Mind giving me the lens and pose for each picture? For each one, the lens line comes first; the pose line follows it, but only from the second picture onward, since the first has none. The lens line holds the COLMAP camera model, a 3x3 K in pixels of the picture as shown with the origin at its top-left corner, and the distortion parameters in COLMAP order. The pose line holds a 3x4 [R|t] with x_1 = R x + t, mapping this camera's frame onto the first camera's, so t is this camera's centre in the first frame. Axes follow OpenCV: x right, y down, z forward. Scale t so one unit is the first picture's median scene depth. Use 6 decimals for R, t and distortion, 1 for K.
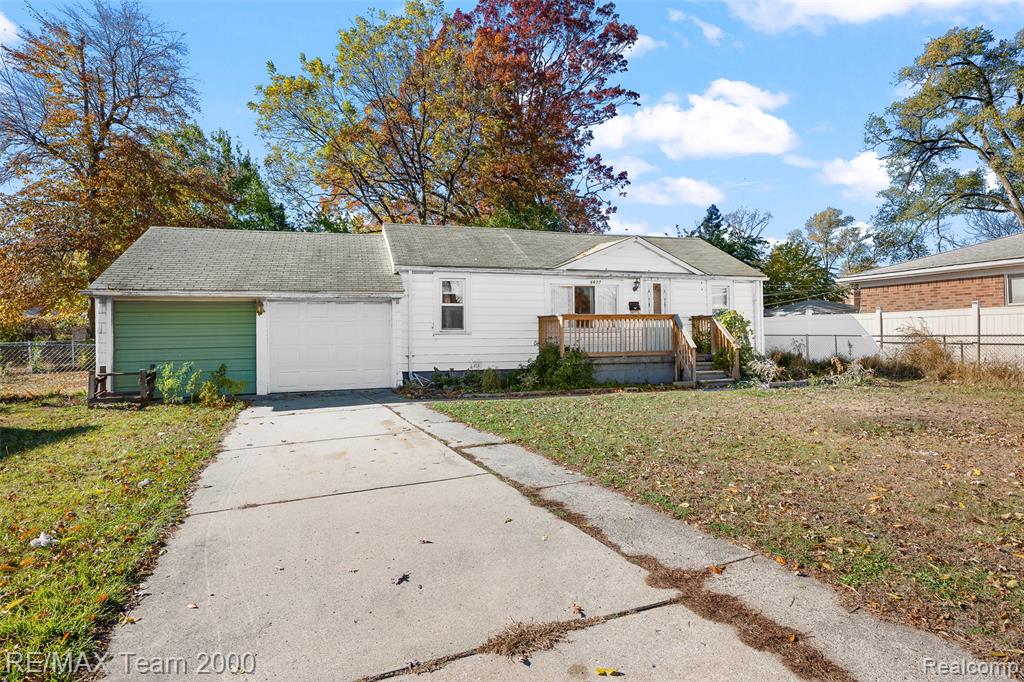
lens RADIAL K [[537.2, 0, 512.1], [0, 537.2, 331.1], [0, 0, 1]] dist [-0.002084, -0.000432]
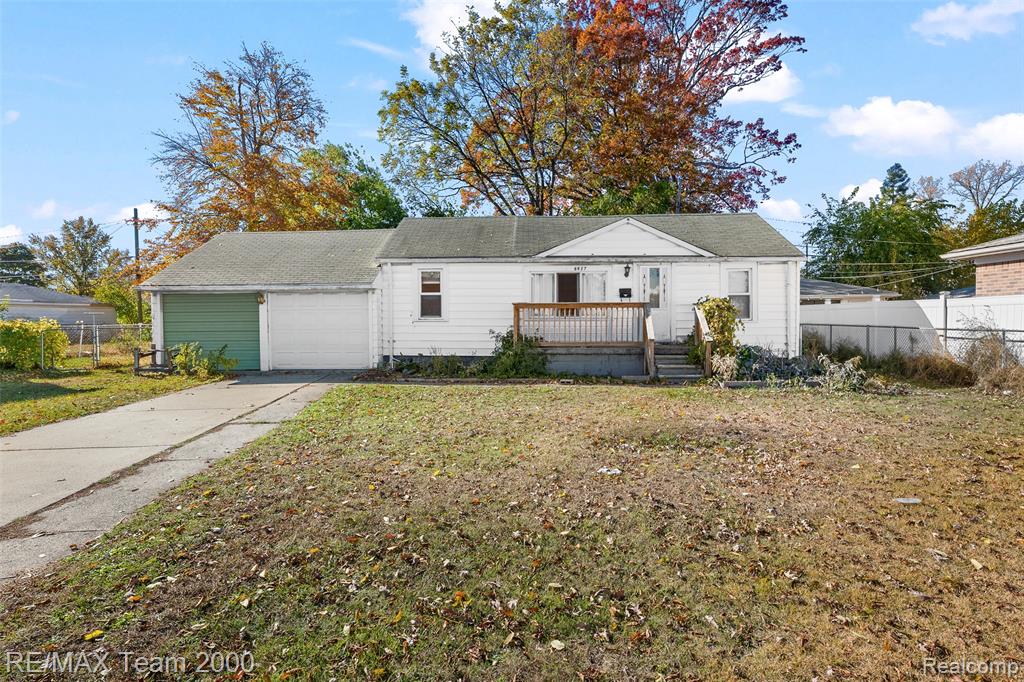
lens RADIAL K [[527.7, 0, 512.0], [0, 527.7, 341.0], [0, 0, 1]] dist [0.001796, 0.000367]
pose [[0.937946, 0.023273, -0.345998, 0.375154], [-0.005105, 0.998564, 0.053326, -0.011469], [0.346743, -0.048250, 0.936718, 0.066872]]
